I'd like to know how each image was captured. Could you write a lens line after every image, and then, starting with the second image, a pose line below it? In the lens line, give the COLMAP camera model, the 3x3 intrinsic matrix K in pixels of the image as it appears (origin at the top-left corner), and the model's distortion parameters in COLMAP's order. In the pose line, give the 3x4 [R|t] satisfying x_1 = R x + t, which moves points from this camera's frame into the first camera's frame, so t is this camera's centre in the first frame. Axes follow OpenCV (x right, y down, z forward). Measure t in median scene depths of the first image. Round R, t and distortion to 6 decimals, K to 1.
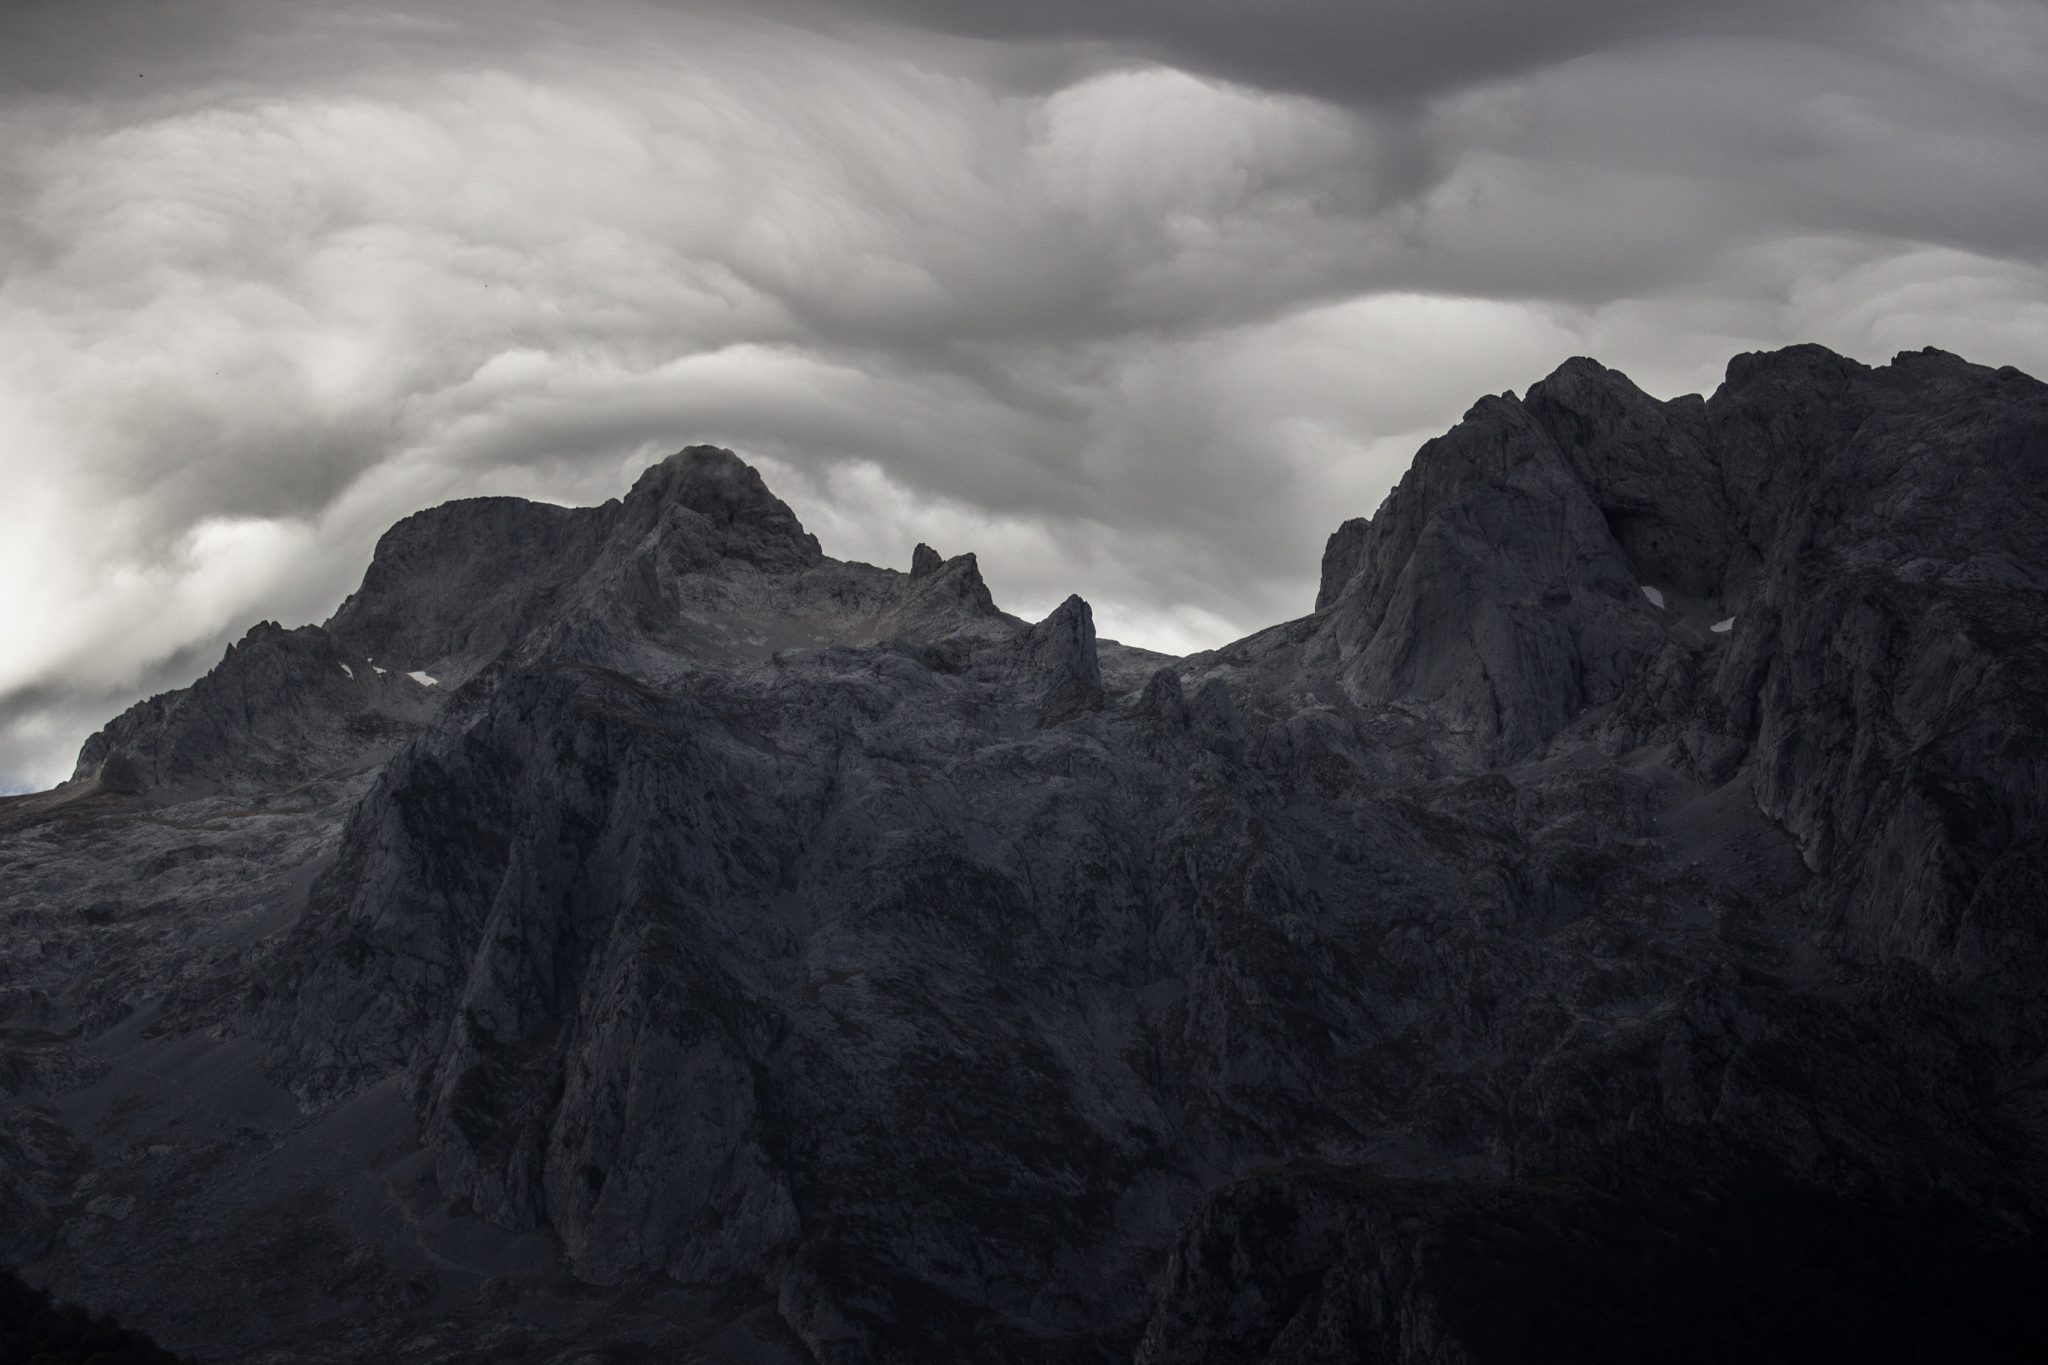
lens RADIAL K [[4552.4, 0, 1109.3], [0, 4552.4, 756.8], [0, 0, 1]] dist [0.017717, 0.301421]
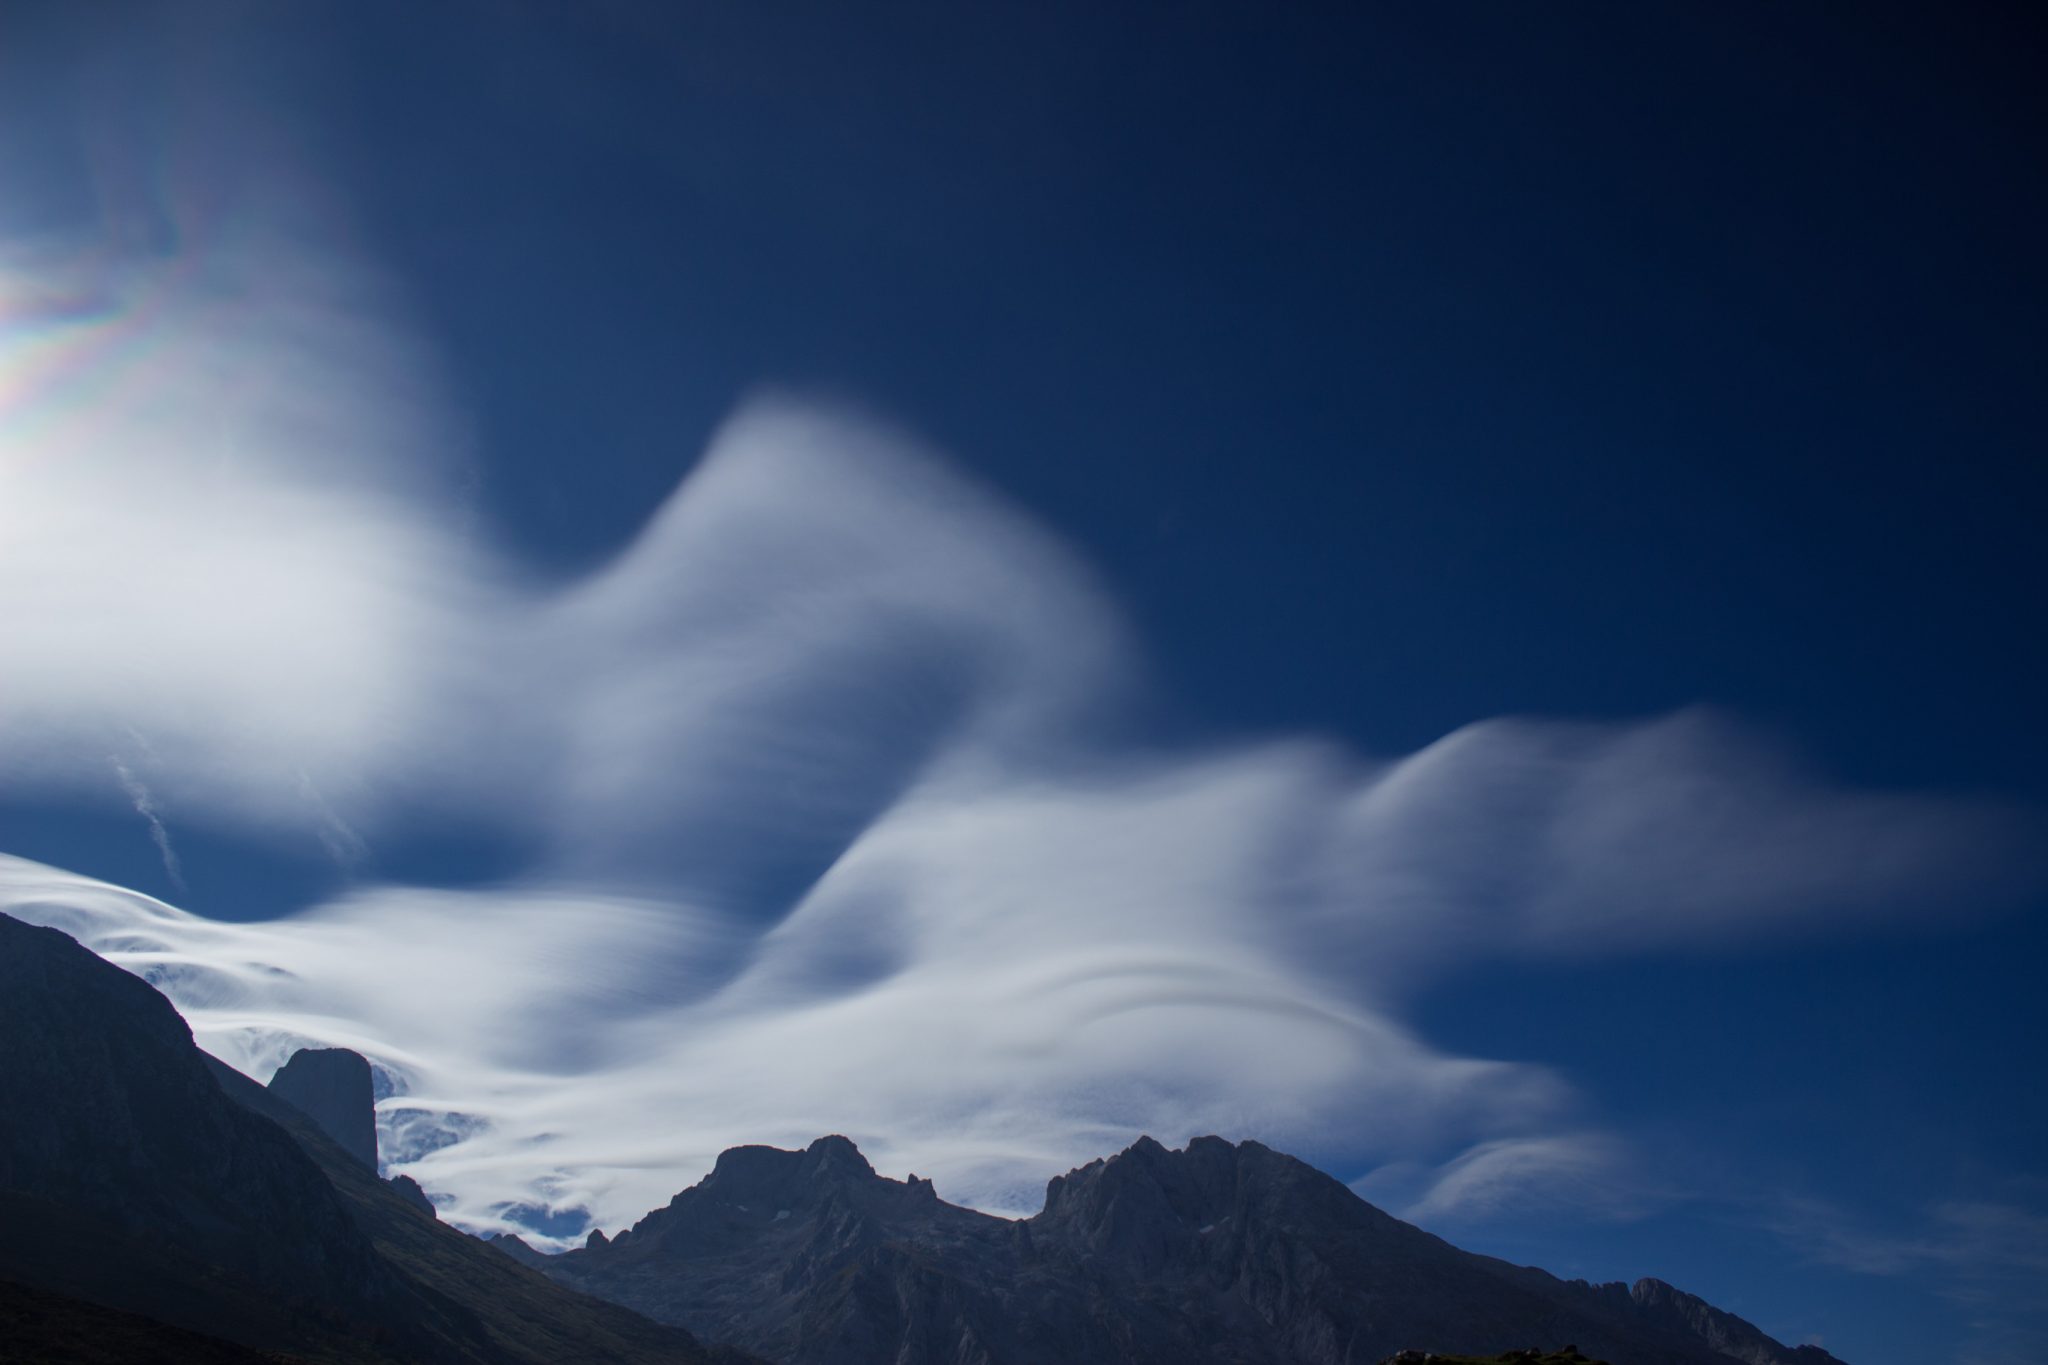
lens RADIAL K [[1685.6, 0, 994.1], [0, 1685.6, 680.8], [0, 0, 1]] dist [-0.162296, 0.132501]
pose [[0.982909, 0.096434, 0.156813, -0.285747], [-0.050529, 0.960427, -0.273909, -0.090601], [-0.177022, 0.261304, 0.948885, -0.242878]]
